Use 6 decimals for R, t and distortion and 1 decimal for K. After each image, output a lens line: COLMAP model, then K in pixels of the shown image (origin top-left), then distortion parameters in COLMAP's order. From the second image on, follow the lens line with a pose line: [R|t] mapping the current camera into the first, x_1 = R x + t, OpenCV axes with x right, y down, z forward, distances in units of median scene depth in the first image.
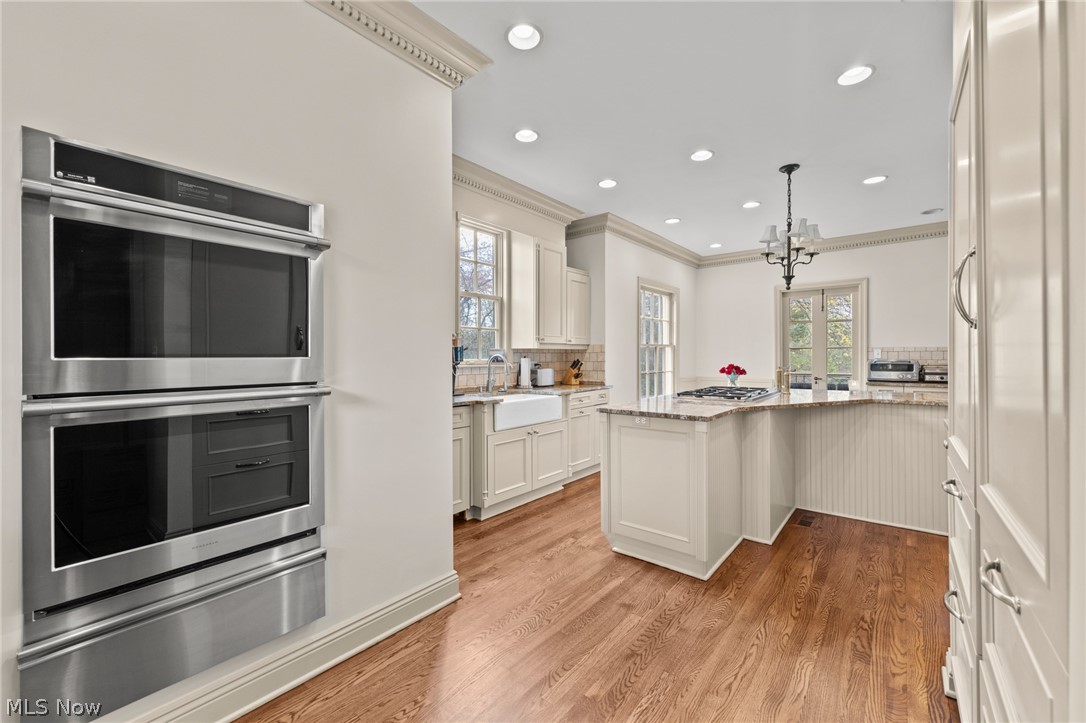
lens RADIAL K [[433.1, 0, 543.2], [0, 433.1, 354.8], [0, 0, 1]] dist [0.000602, 0.000074]
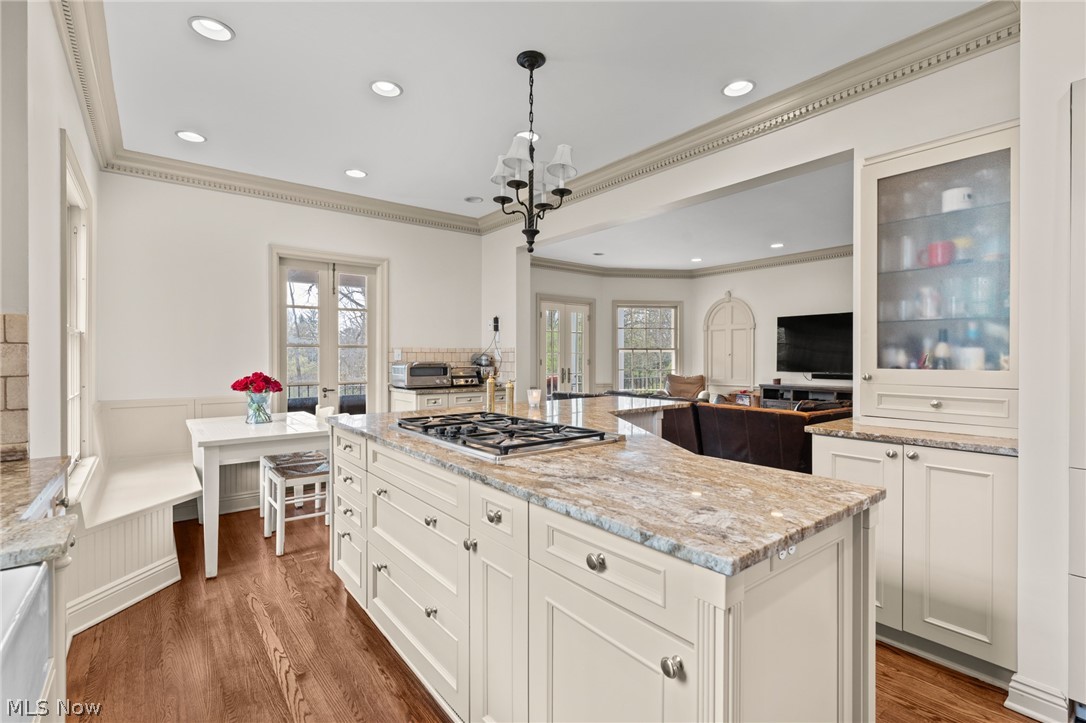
lens RADIAL K [[502.7, 0, 546.1], [0, 502.7, 361.8], [0, 0, 1]] dist [0.000559, -0.000245]
pose [[0.229773, -0.004913, 0.973232, -0.093137], [-0.009008, 0.999934, 0.007174, 0.001508], [-0.973203, -0.010415, 0.229714, 0.563453]]
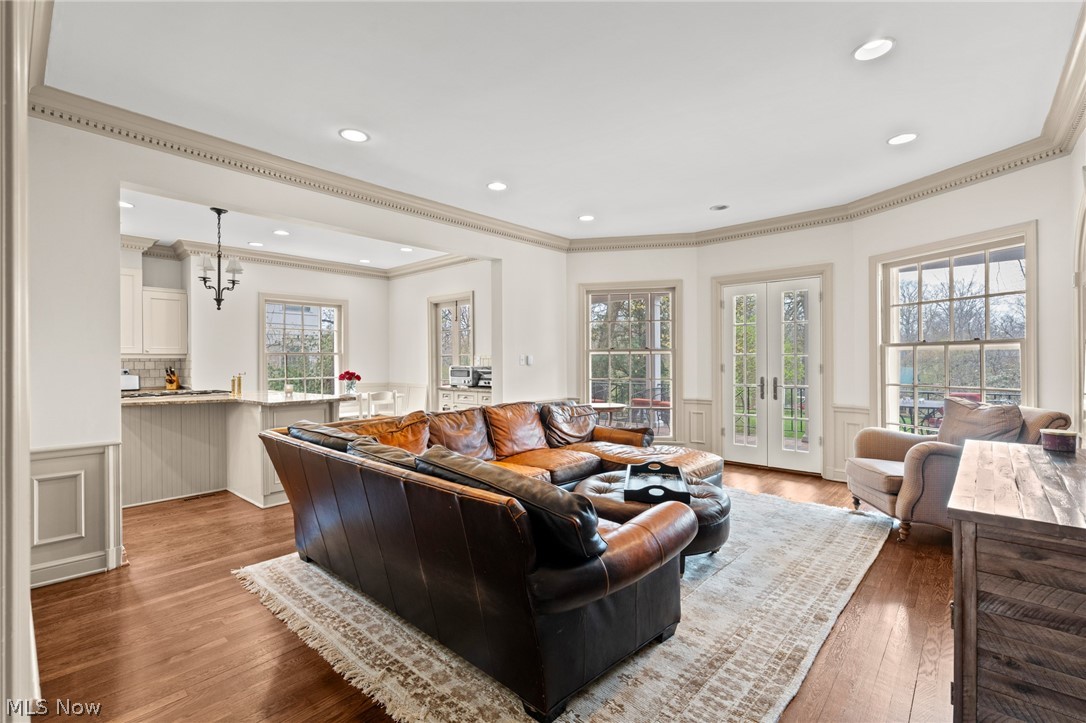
lens RADIAL K [[486.7, 0, 546.1], [0, 486.7, 362.2], [0, 0, 1]] dist [0.003217, 0.000061]
pose [[0.998941, 0.001950, -0.045969, 1.098651], [-0.002161, 0.999987, -0.004538, 0.004456], [0.045960, 0.004633, 0.998933, -0.256521]]
